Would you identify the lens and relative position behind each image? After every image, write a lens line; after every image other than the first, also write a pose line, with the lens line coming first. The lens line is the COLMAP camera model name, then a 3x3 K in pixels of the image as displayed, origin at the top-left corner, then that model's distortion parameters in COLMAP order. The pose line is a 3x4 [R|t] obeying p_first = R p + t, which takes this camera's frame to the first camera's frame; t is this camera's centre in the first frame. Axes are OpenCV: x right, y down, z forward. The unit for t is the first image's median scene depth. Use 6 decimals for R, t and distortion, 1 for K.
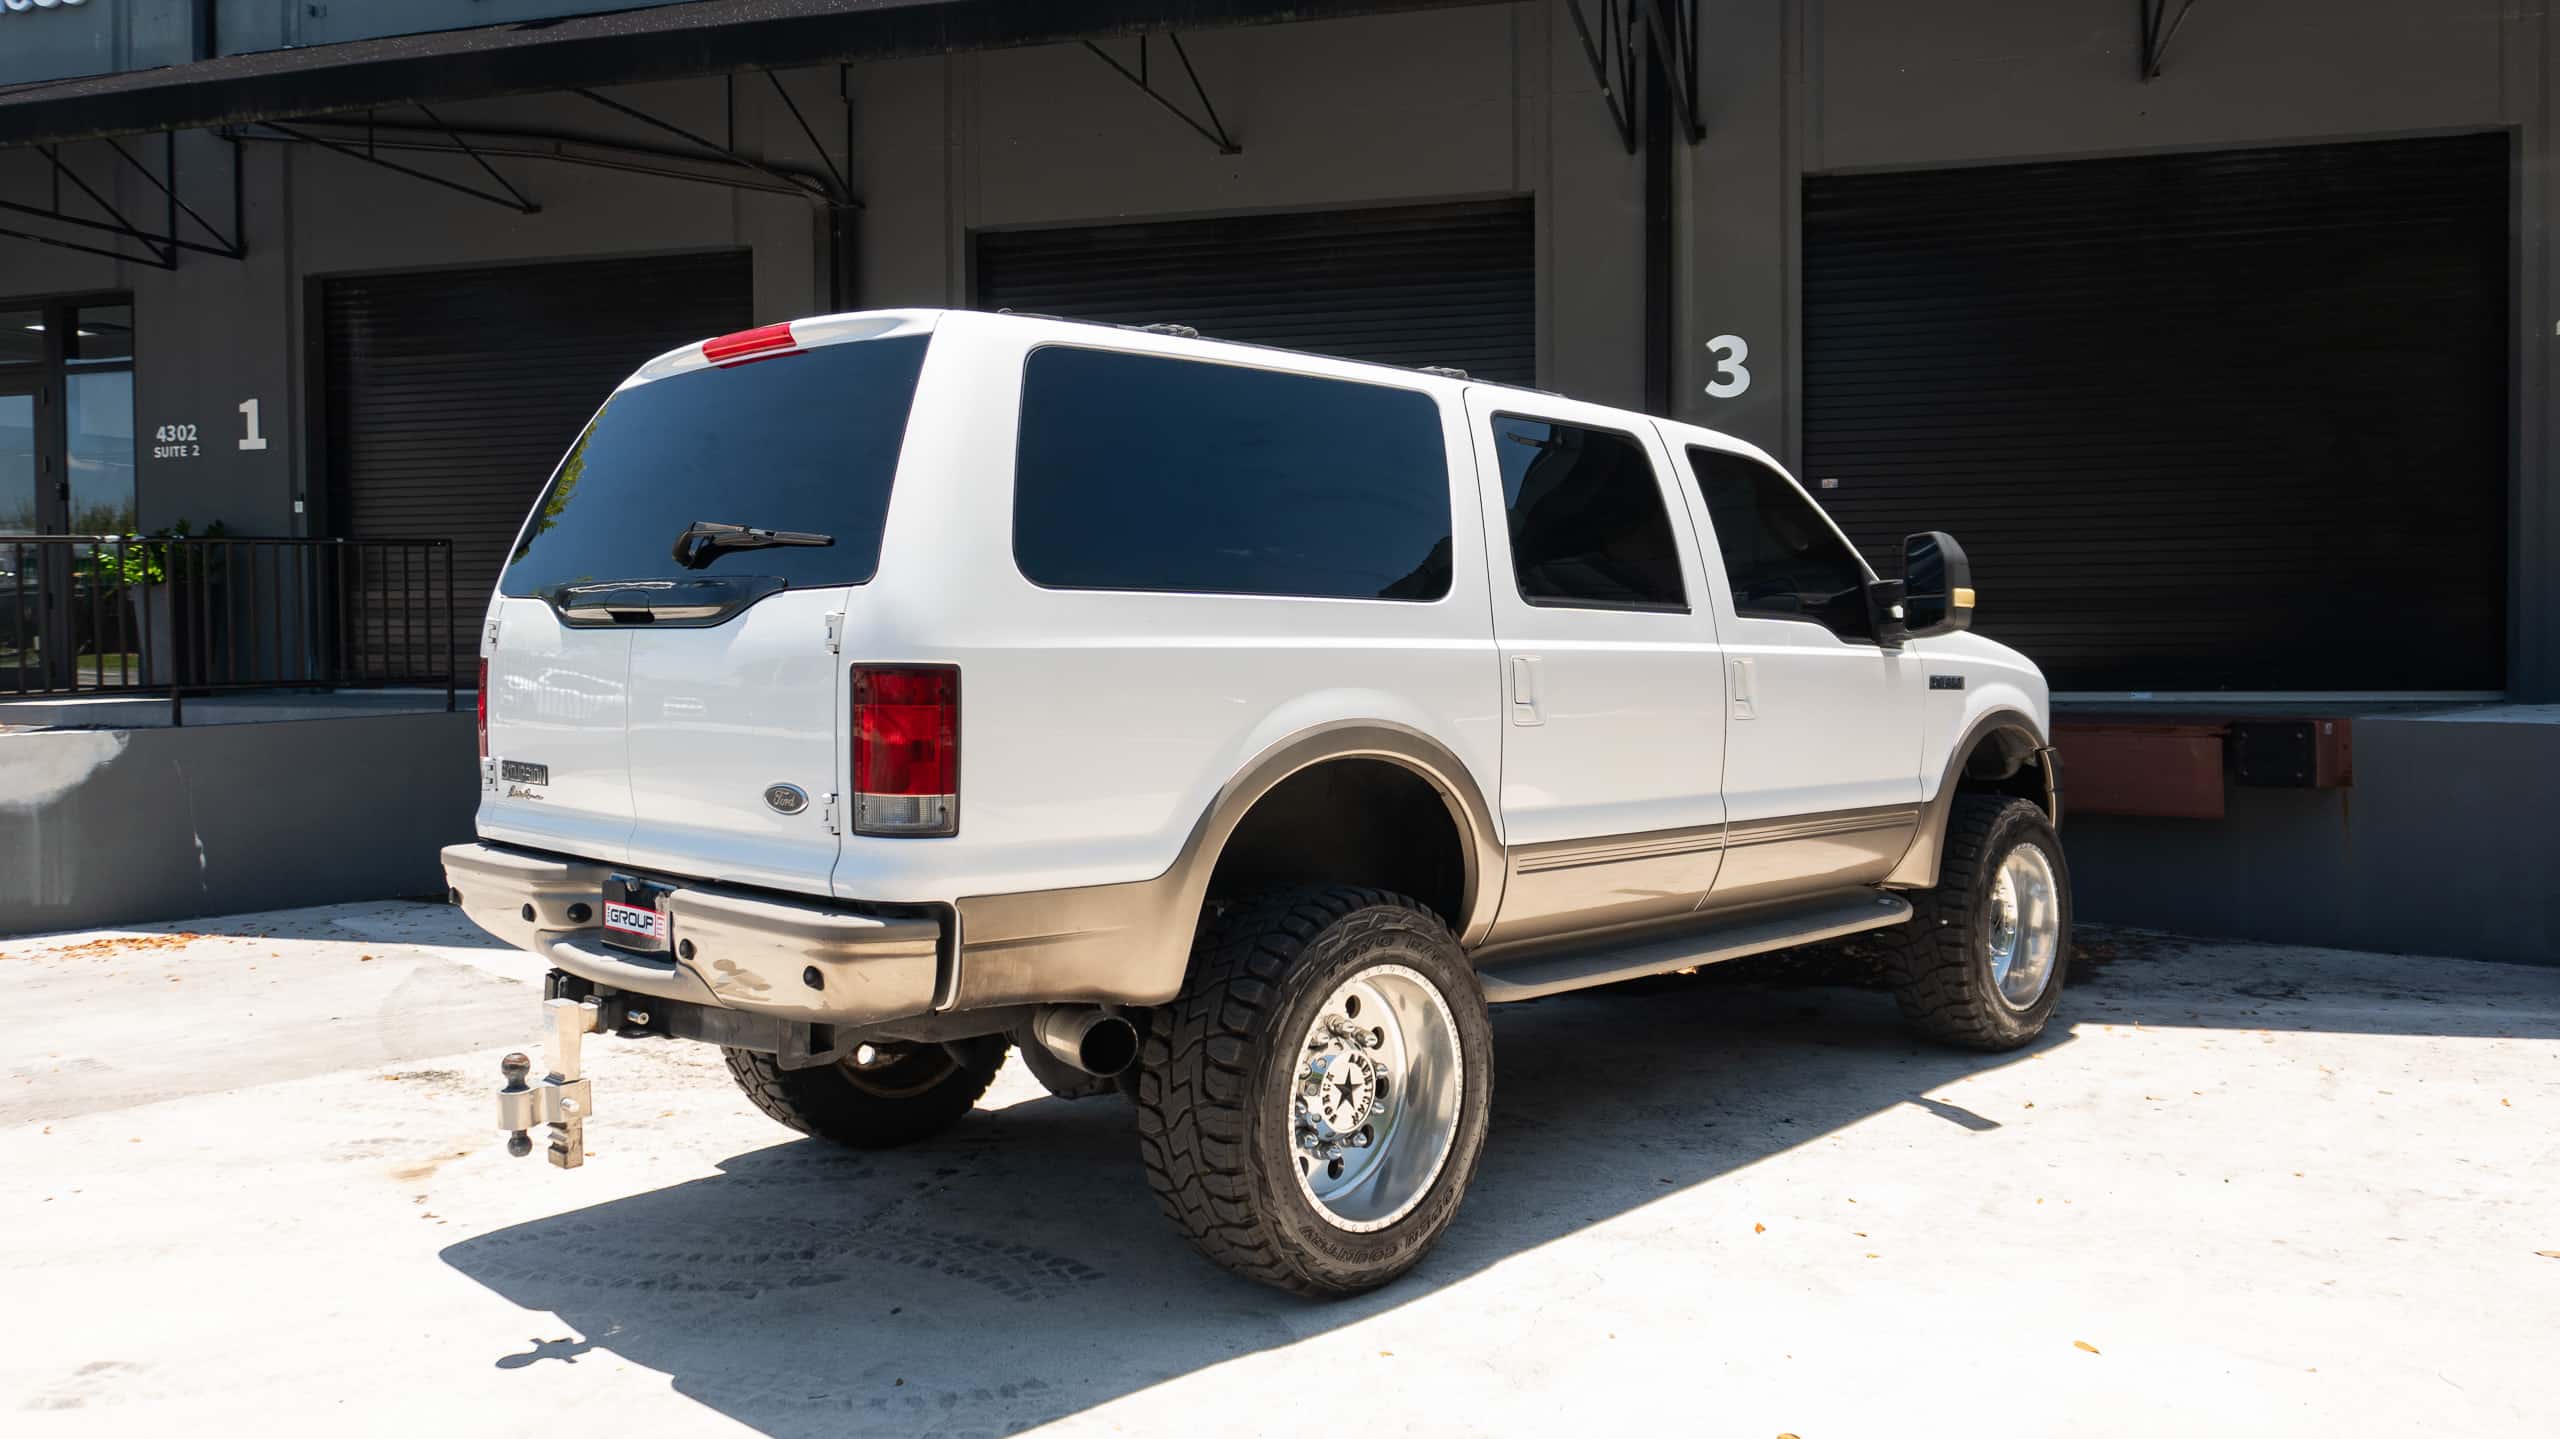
lens RADIAL K [[1837.2, 0, 1280.0], [0, 1837.2, 719.5], [0, 0, 1]] dist [-0.027286, 0.001324]
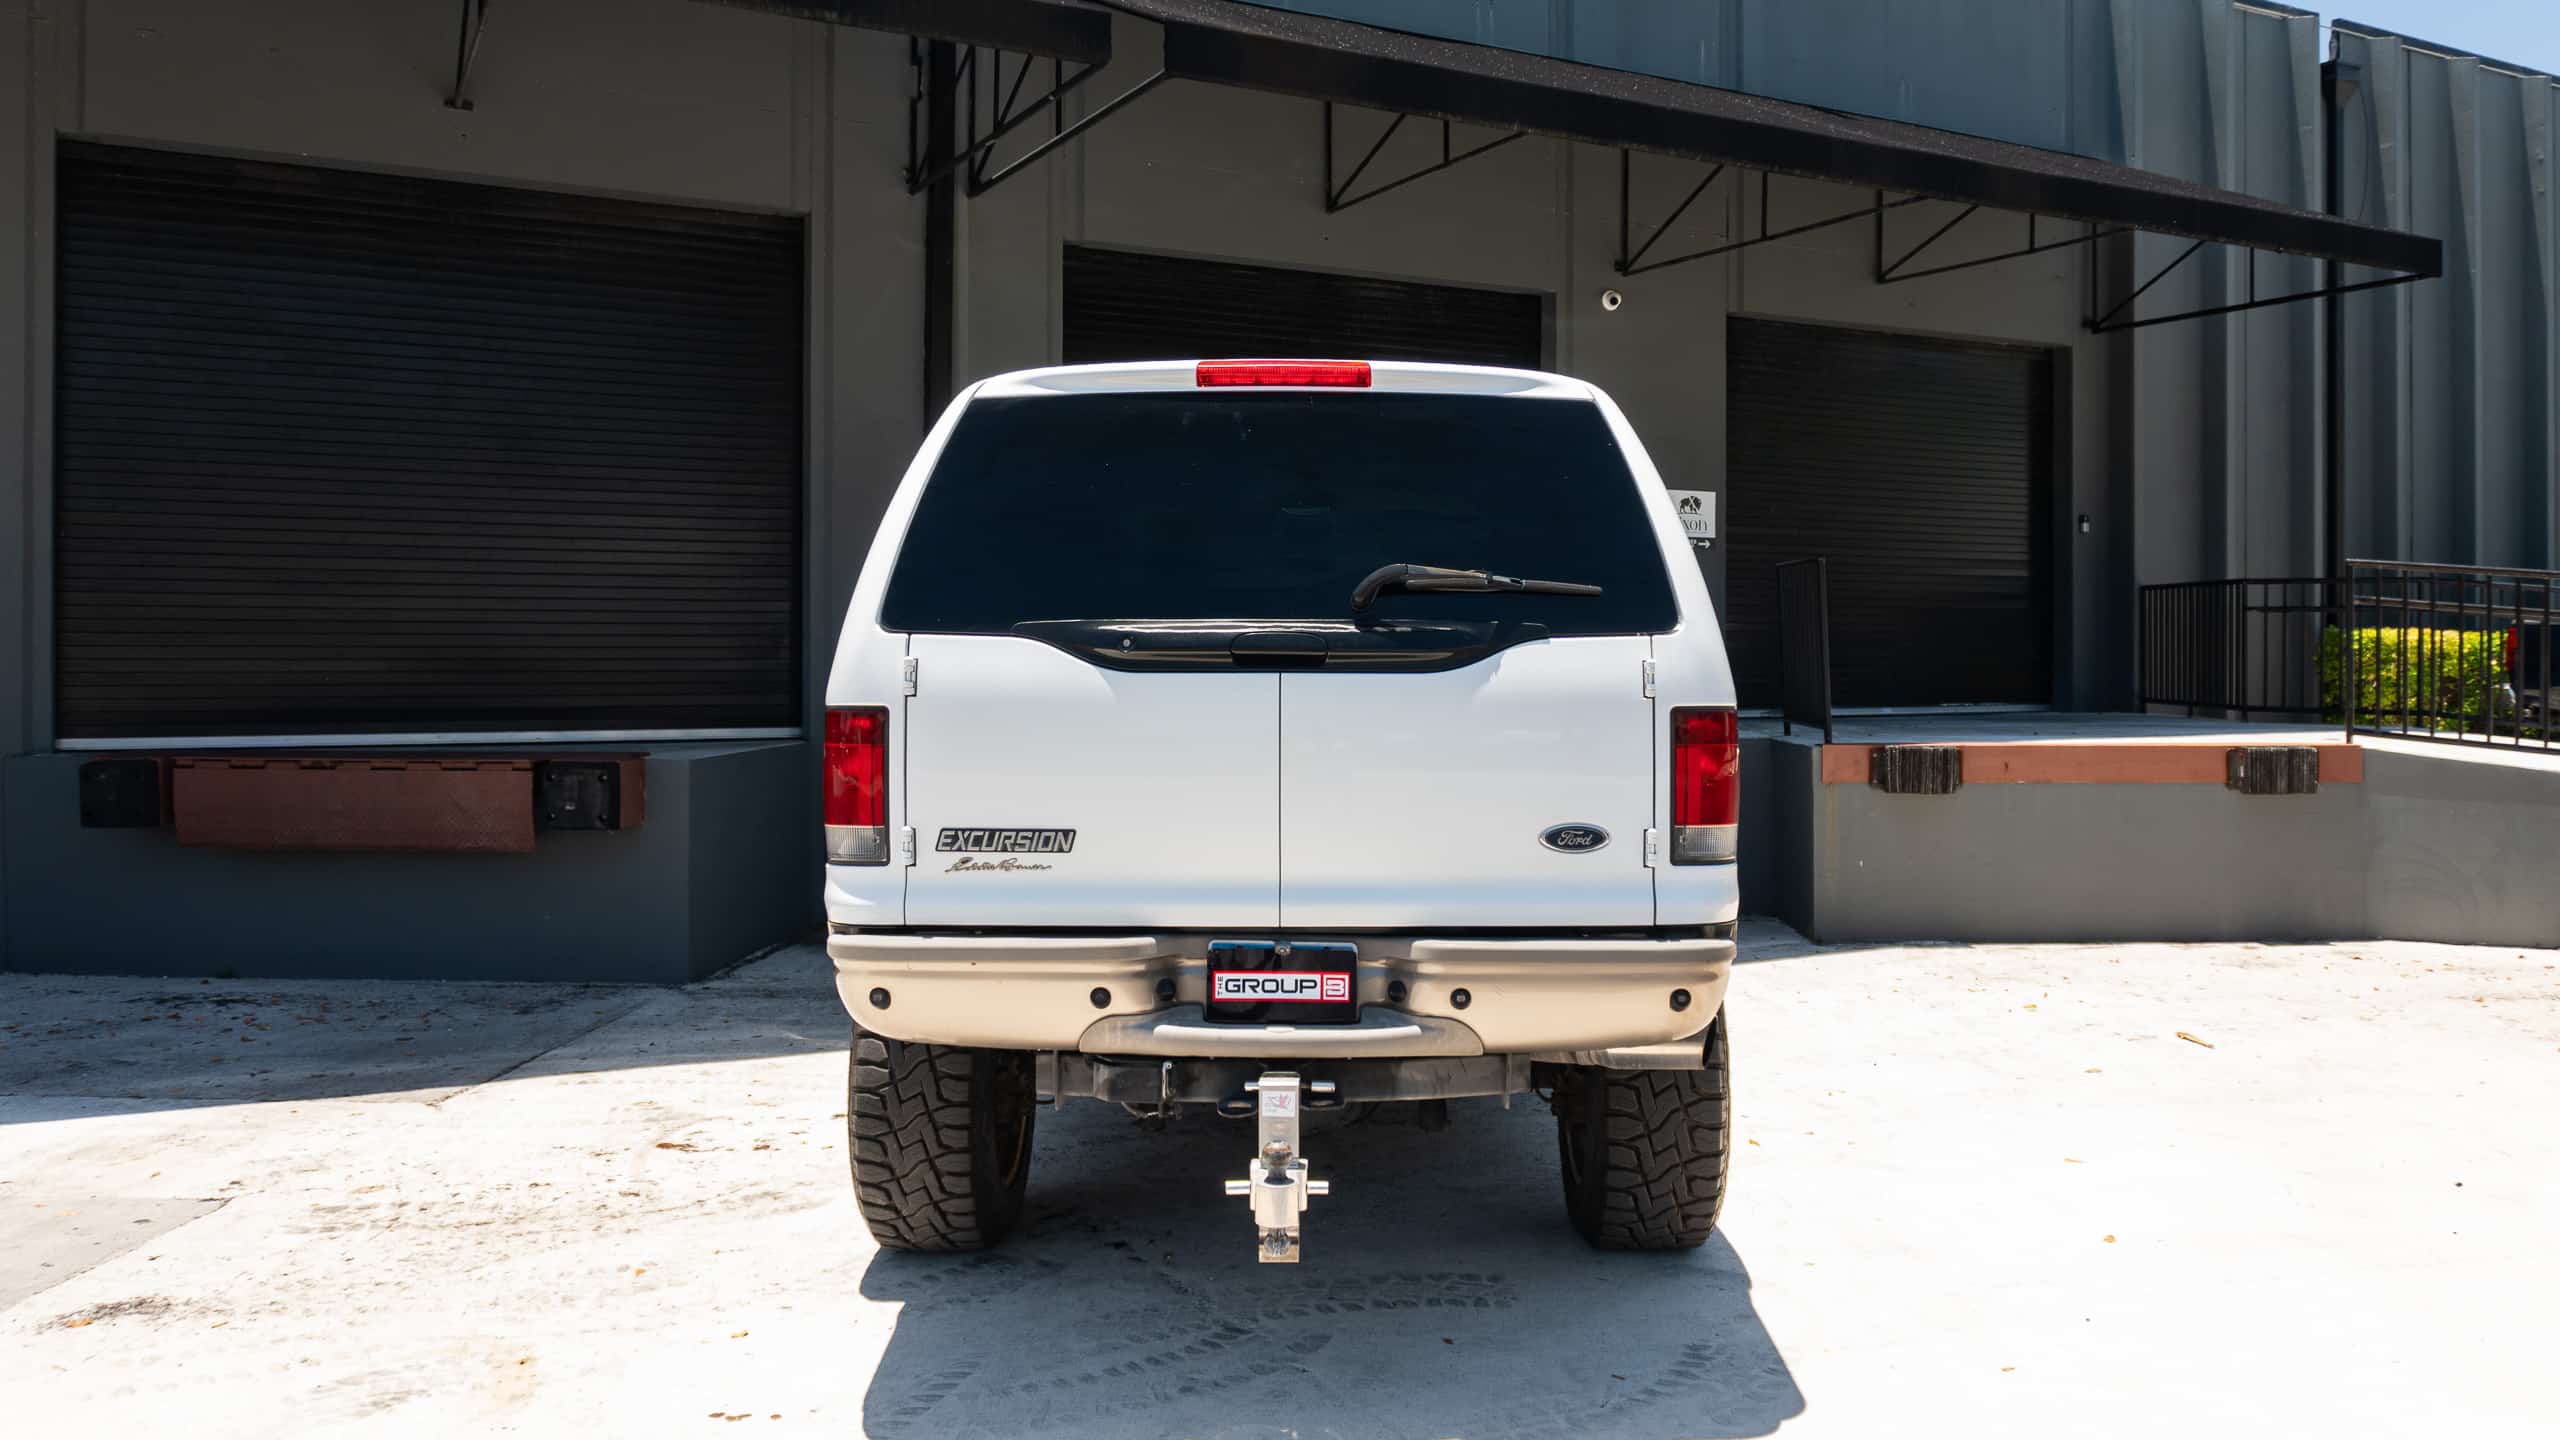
lens RADIAL K [[1875.3, 0, 1334.6], [0, 1875.3, 703.2], [0, 0, 1]] dist [-0.032282, 0.001411]
pose [[0.729023, -0.005583, 0.684466, -0.352547], [0.023337, 0.999588, -0.016704, -0.006041], [-0.684091, 0.028151, 0.728853, 0.099898]]
